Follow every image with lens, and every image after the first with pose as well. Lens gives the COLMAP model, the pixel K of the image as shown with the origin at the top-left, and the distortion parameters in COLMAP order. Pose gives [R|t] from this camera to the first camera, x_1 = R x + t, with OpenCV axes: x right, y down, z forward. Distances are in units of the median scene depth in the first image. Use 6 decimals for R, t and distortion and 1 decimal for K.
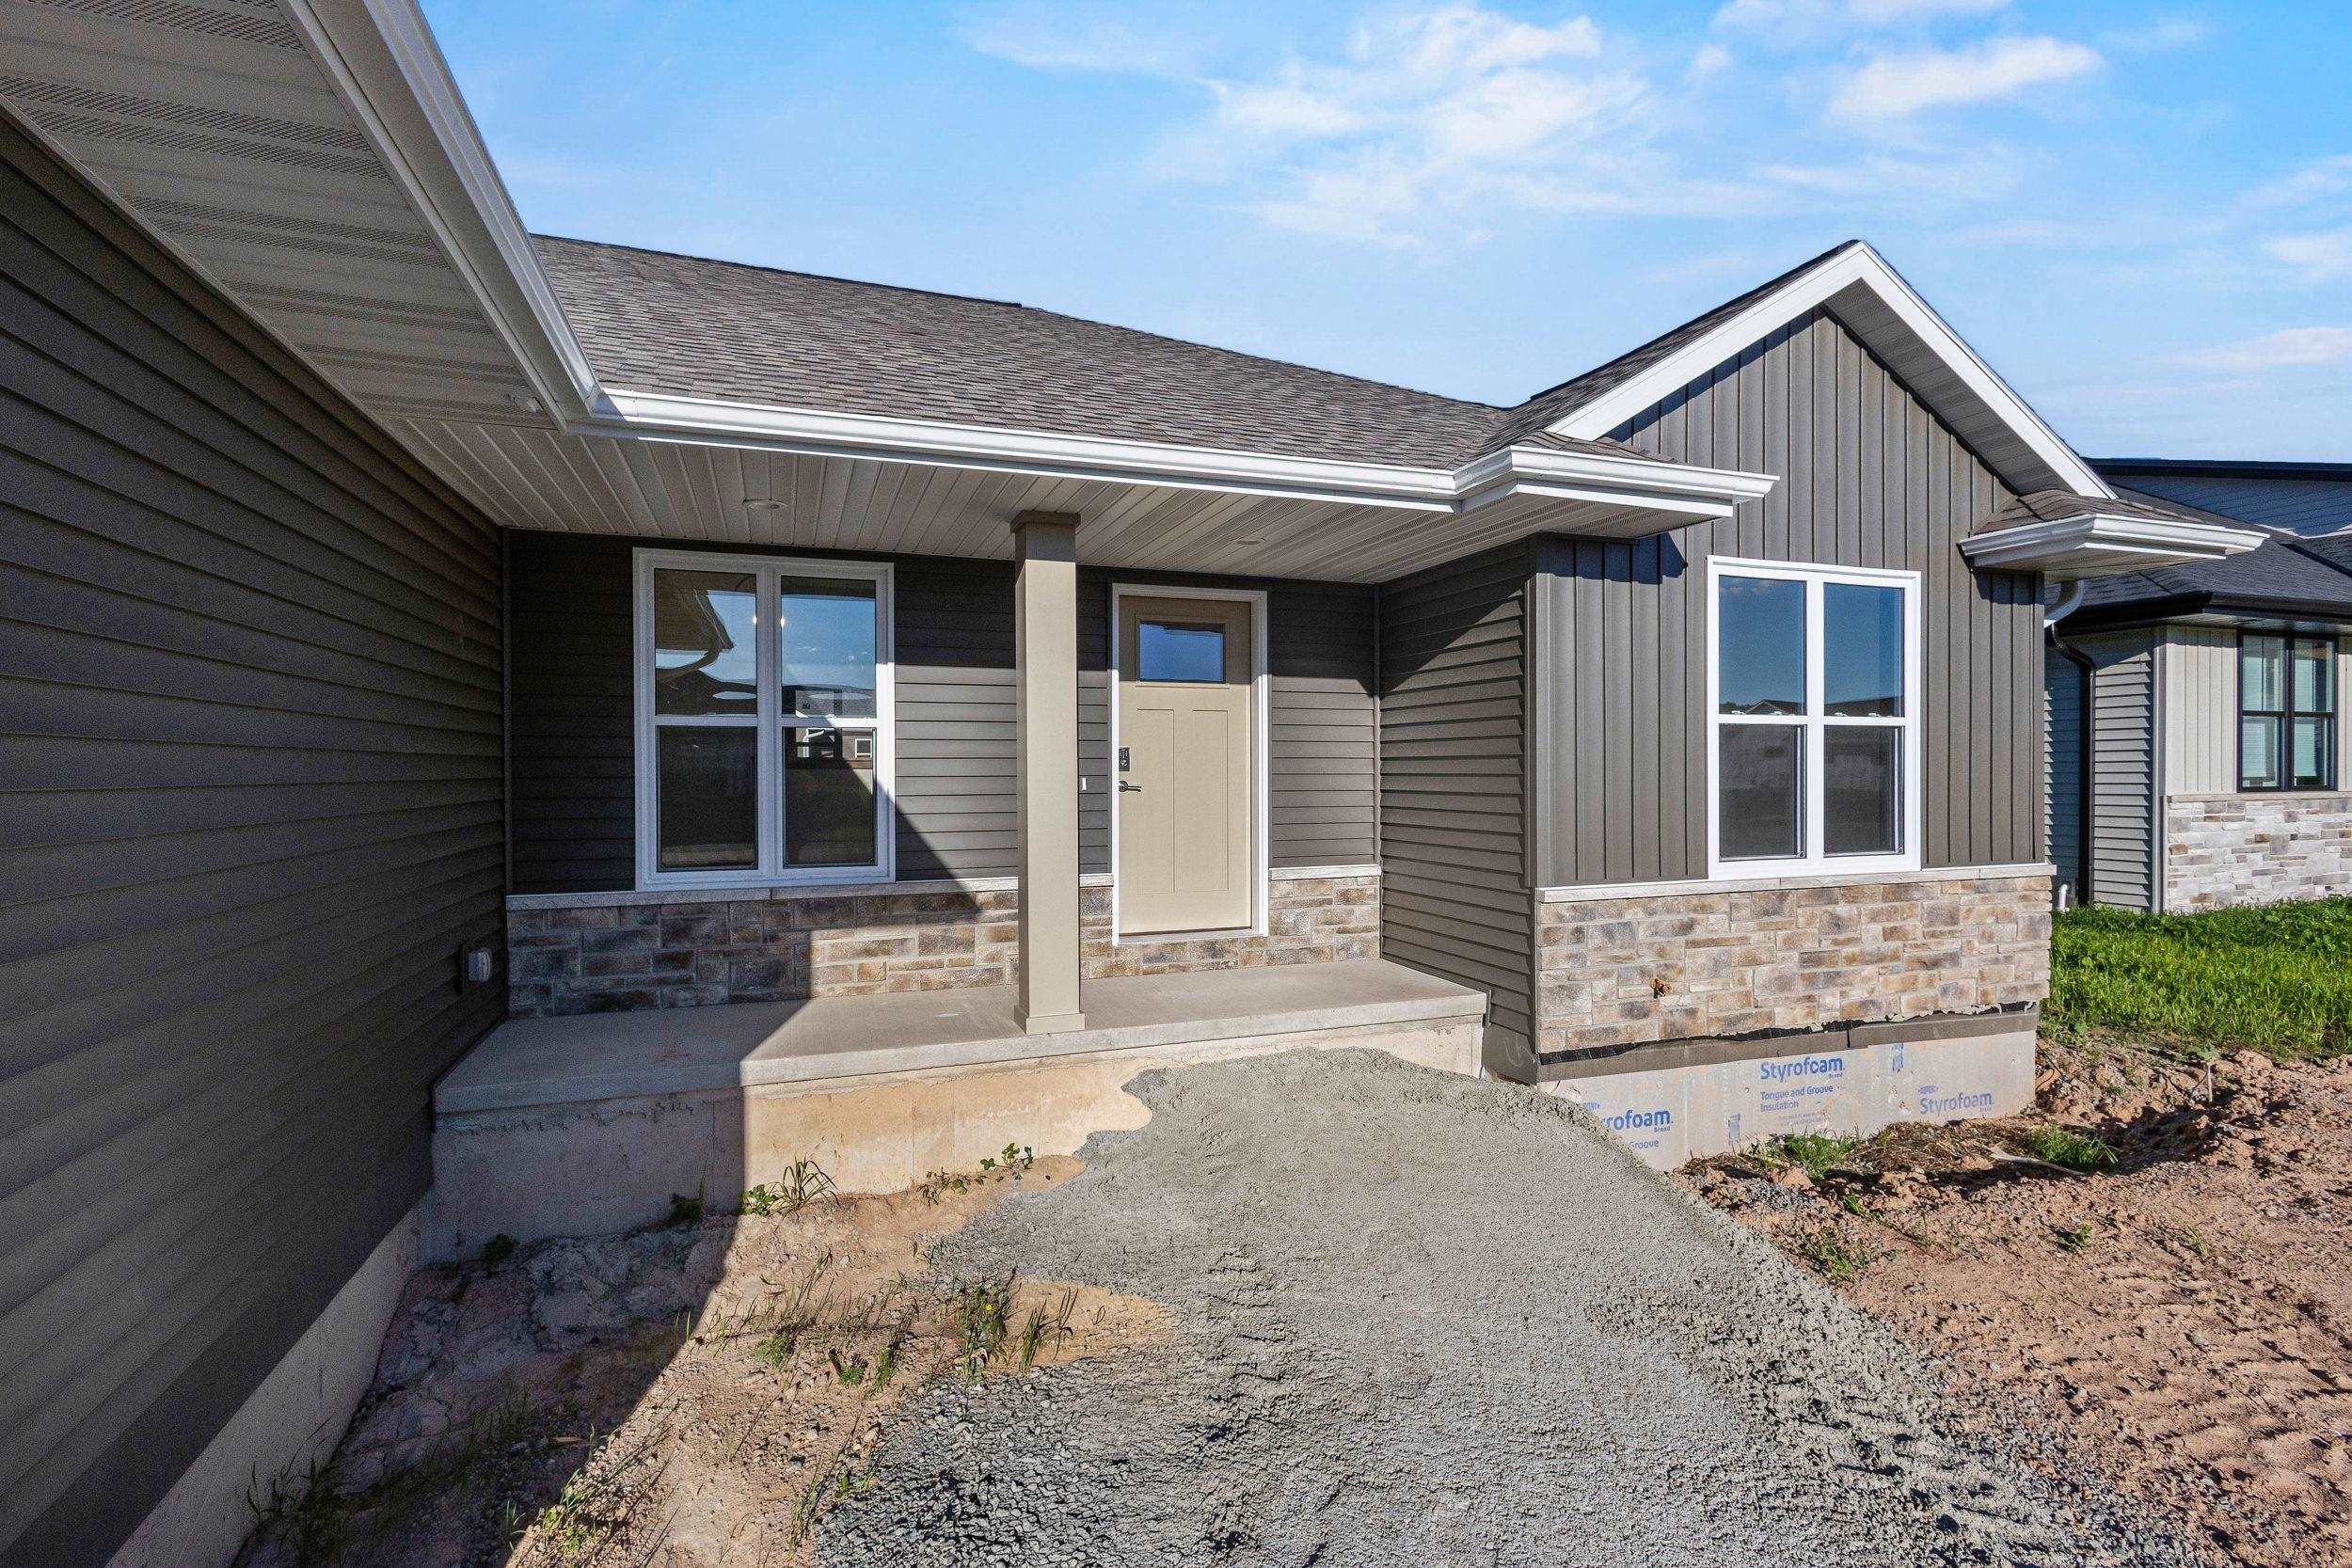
lens RADIAL K [[1072.5, 0, 1168.9], [0, 1072.5, 776.2], [0, 0, 1]] dist [0.009055, -0.003579]
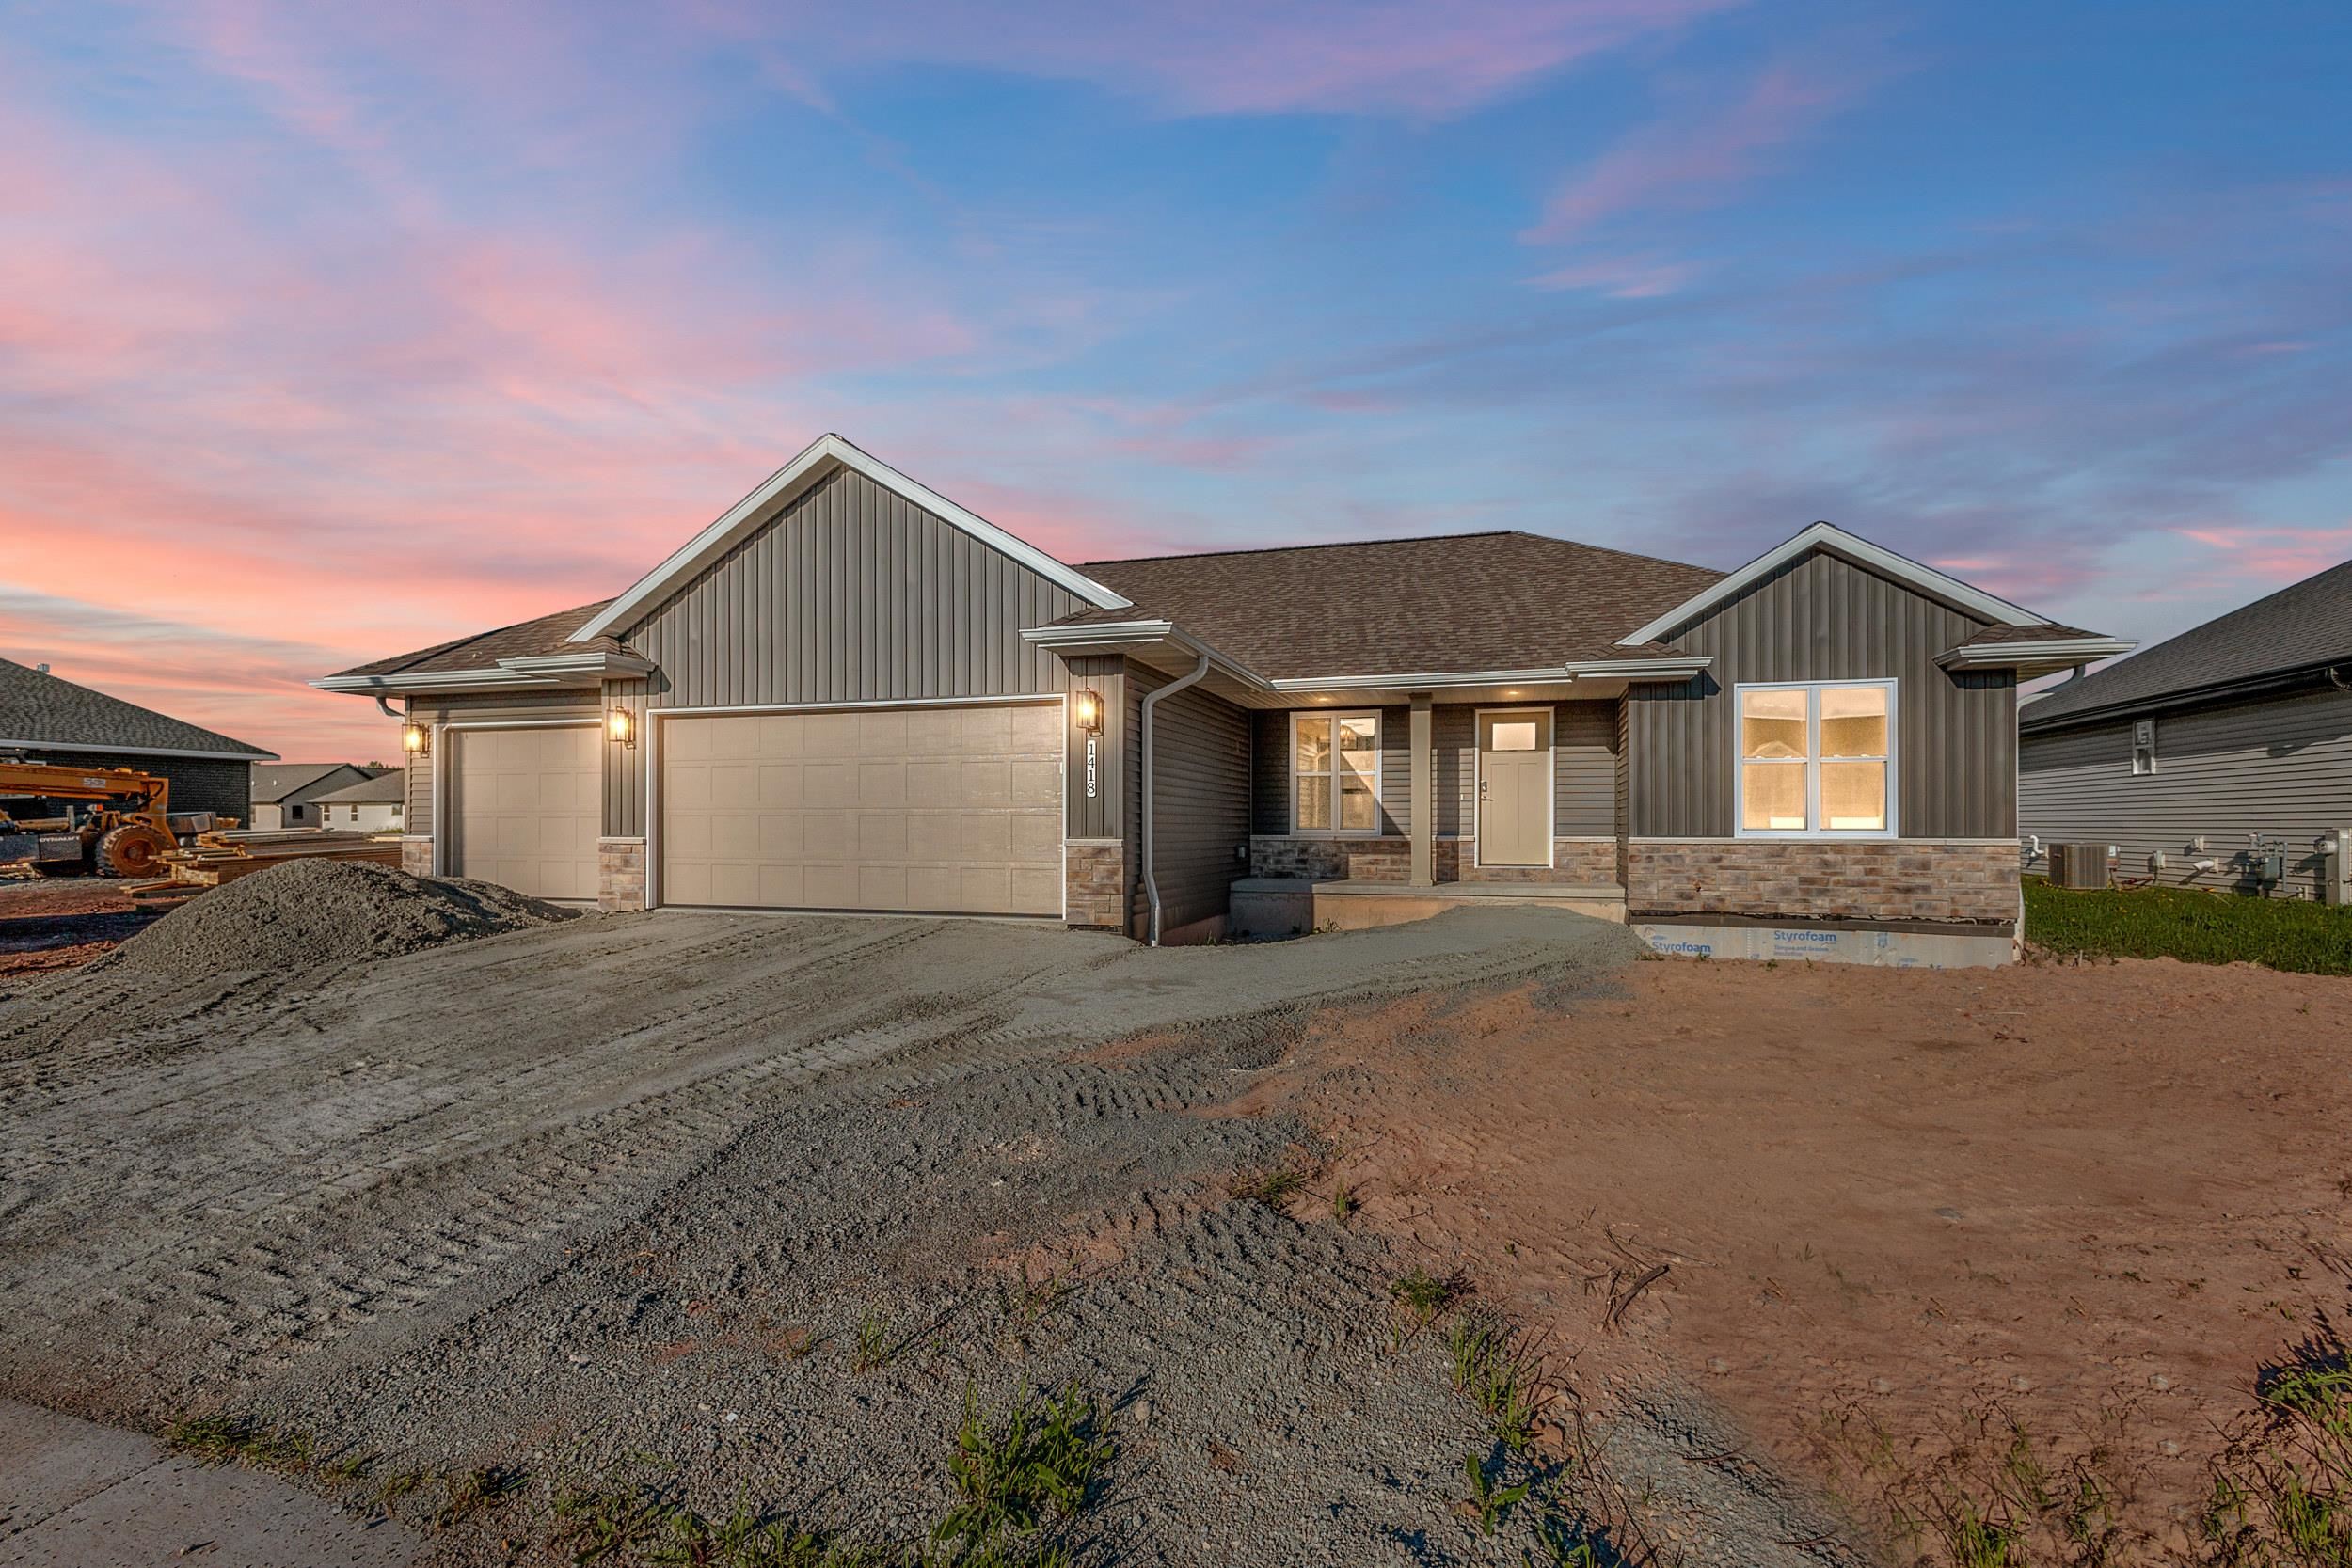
lens RADIAL K [[1072.5, 0, 1180.9], [0, 1072.5, 824.1], [0, 0, 1]] dist [0.009055, -0.003579]
pose [[0.802221, 0.003749, -0.597016, 0.848999], [-0.008297, 0.999954, -0.004869, 0.084510], [0.596970, 0.008860, 0.802215, -1.266697]]
